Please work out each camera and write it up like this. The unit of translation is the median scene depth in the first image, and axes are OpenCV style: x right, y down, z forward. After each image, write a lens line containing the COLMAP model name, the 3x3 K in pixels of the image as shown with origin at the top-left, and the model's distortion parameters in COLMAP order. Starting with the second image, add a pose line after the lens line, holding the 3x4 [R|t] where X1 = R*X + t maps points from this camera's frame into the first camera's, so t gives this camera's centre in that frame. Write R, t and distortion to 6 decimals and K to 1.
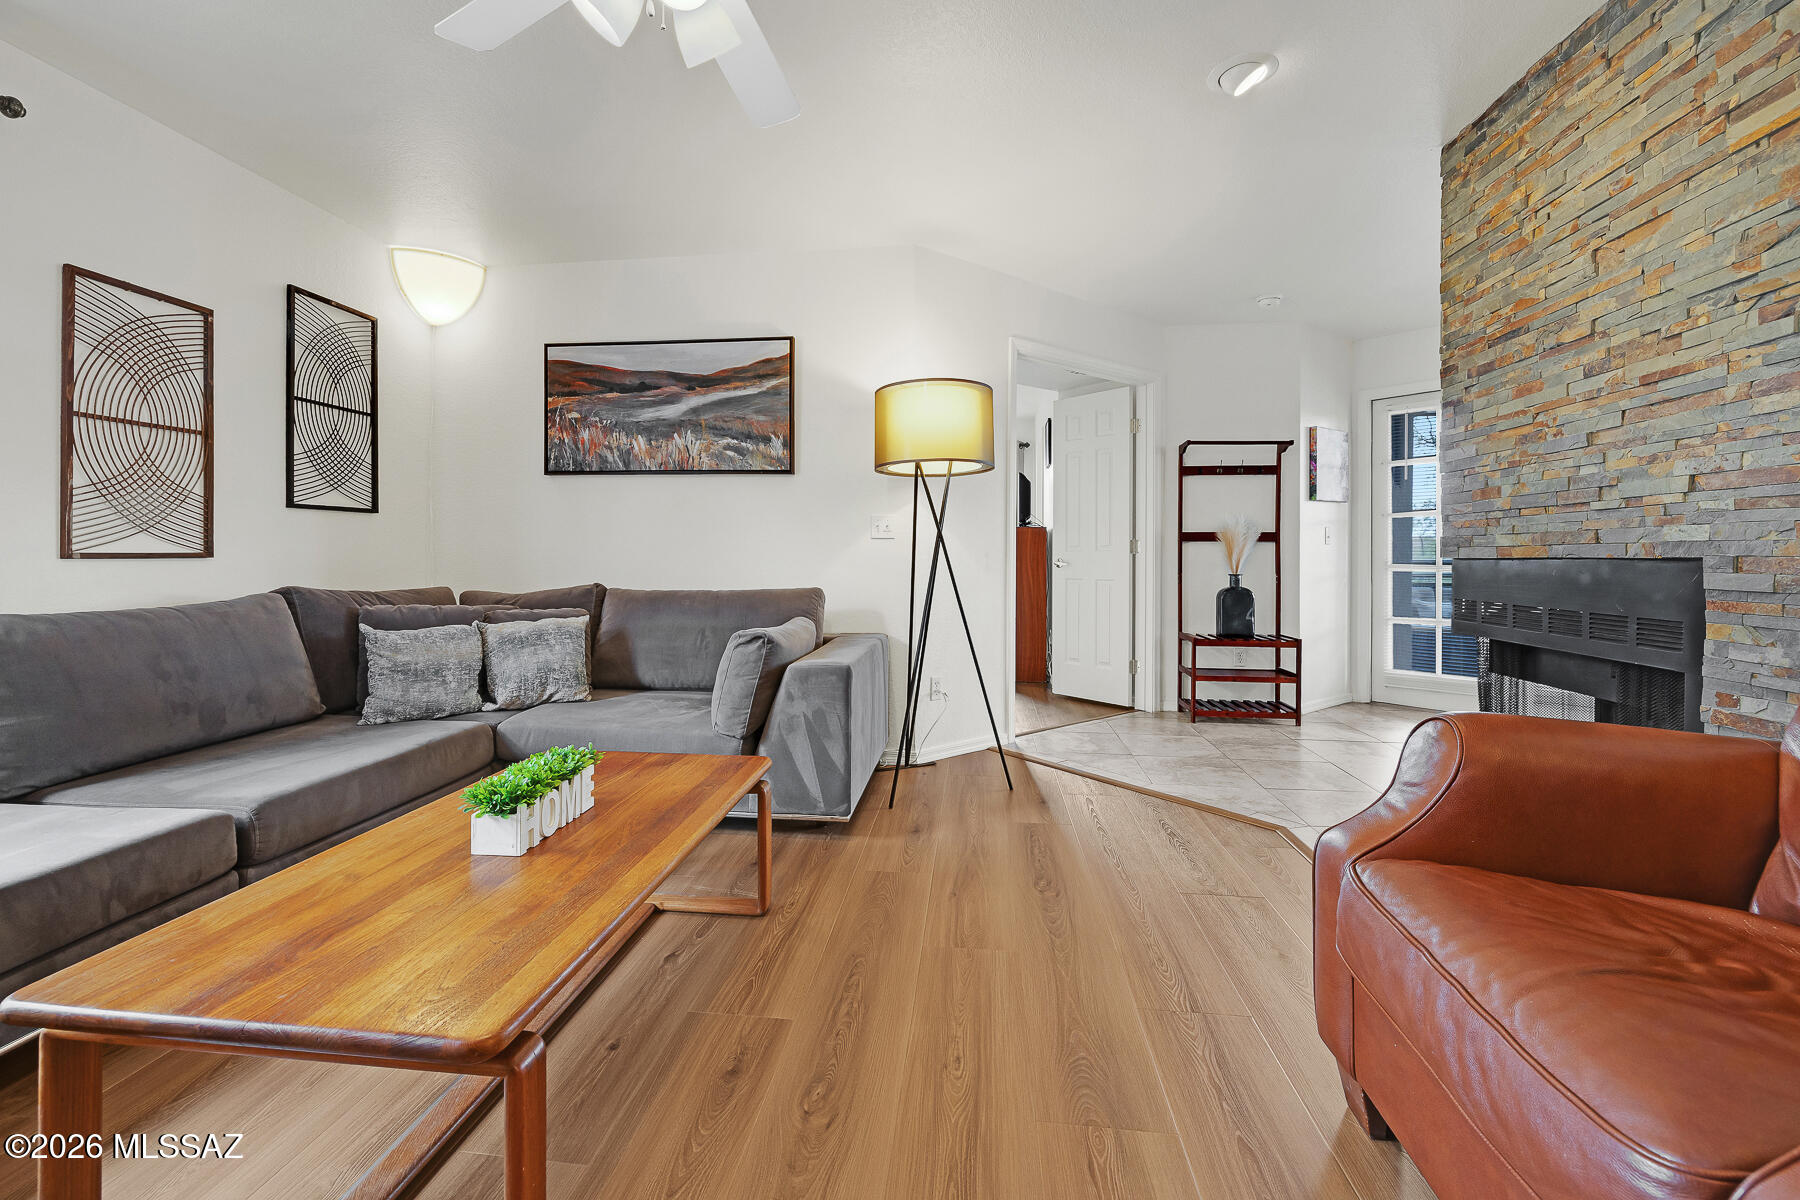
lens RADIAL K [[771.7, 0, 891.6], [0, 771.7, 557.2], [0, 0, 1]] dist [0.001197, -0.000089]
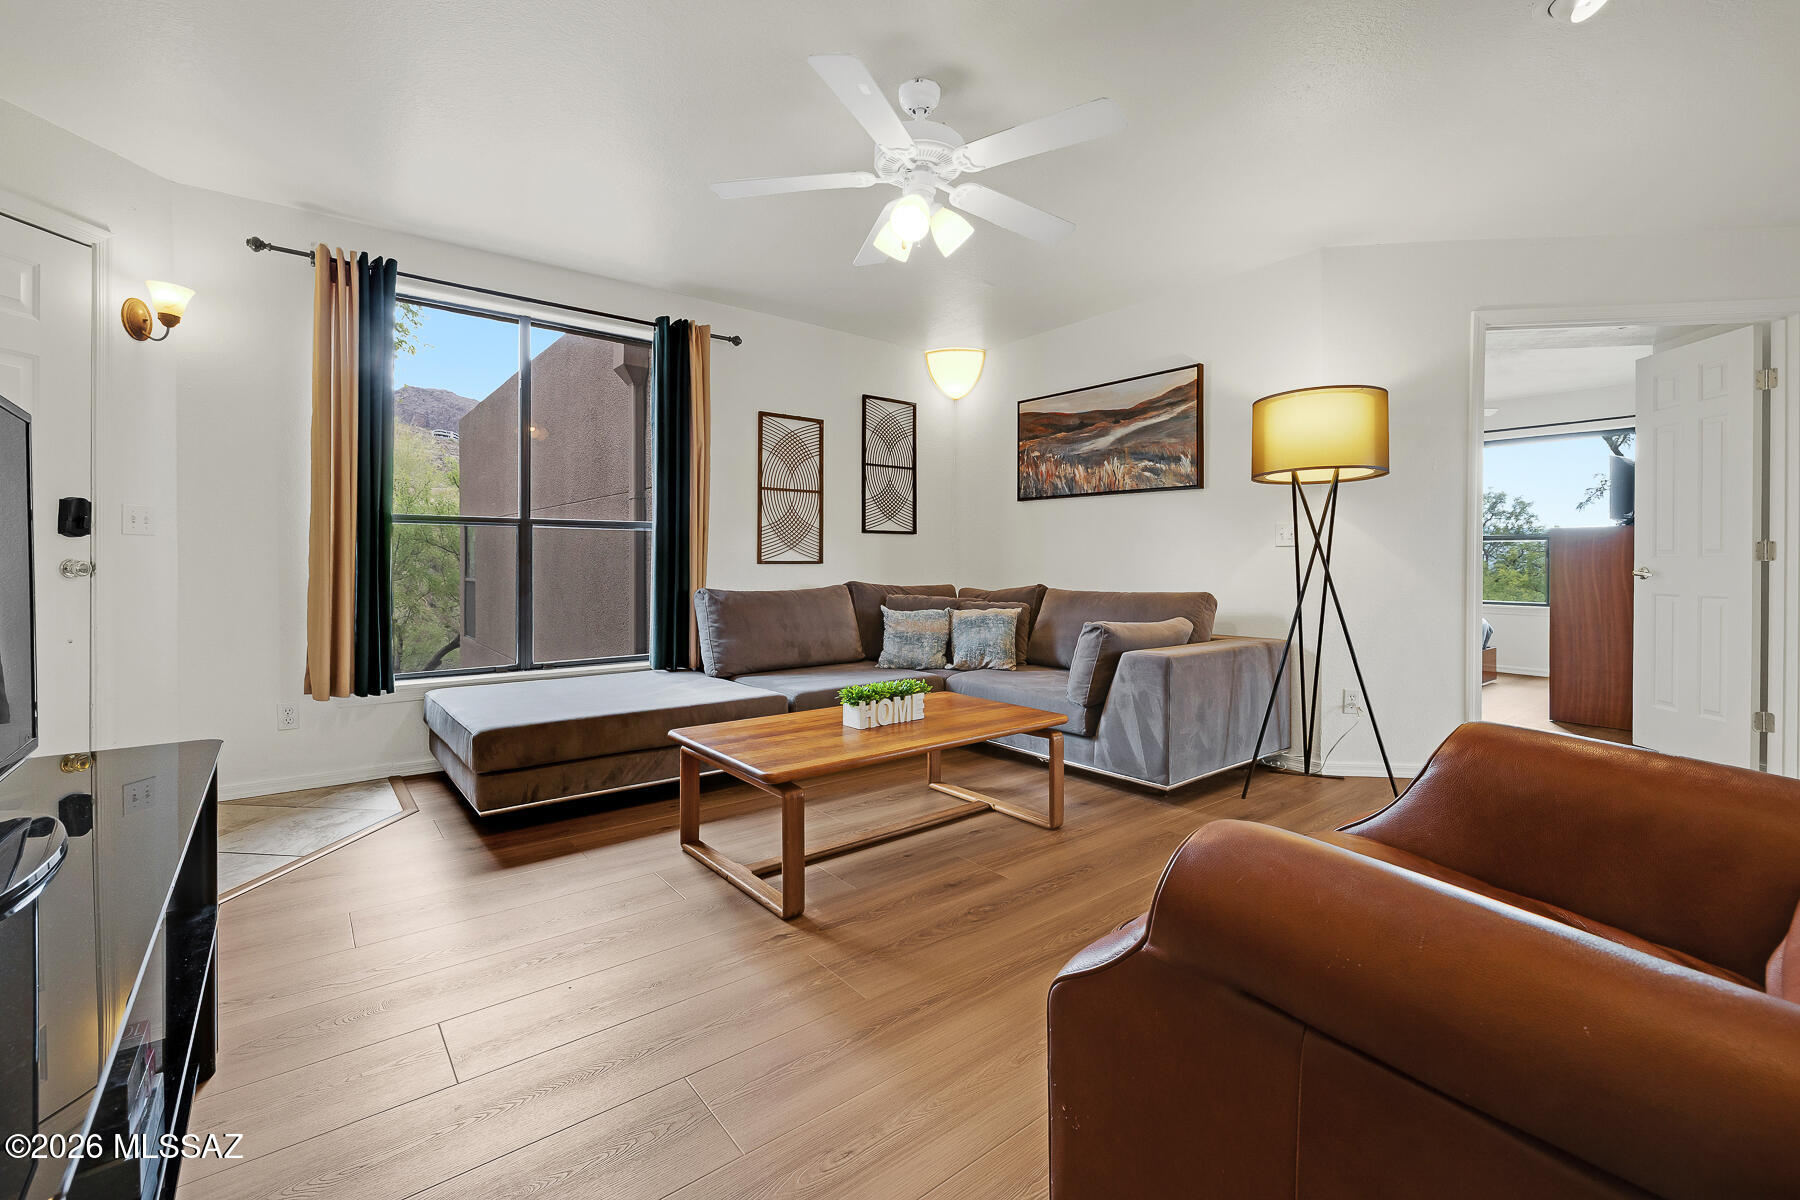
lens RADIAL K [[775.1, 0, 881.4], [0, 775.1, 567.6], [0, 0, 1]] dist [-0.004303, -0.000114]
pose [[0.703777, 0.005440, -0.710400, 0.457072], [-0.003882, 0.999985, 0.003811, 0.002468], [0.710410, 0.000076, 0.703788, -0.127362]]
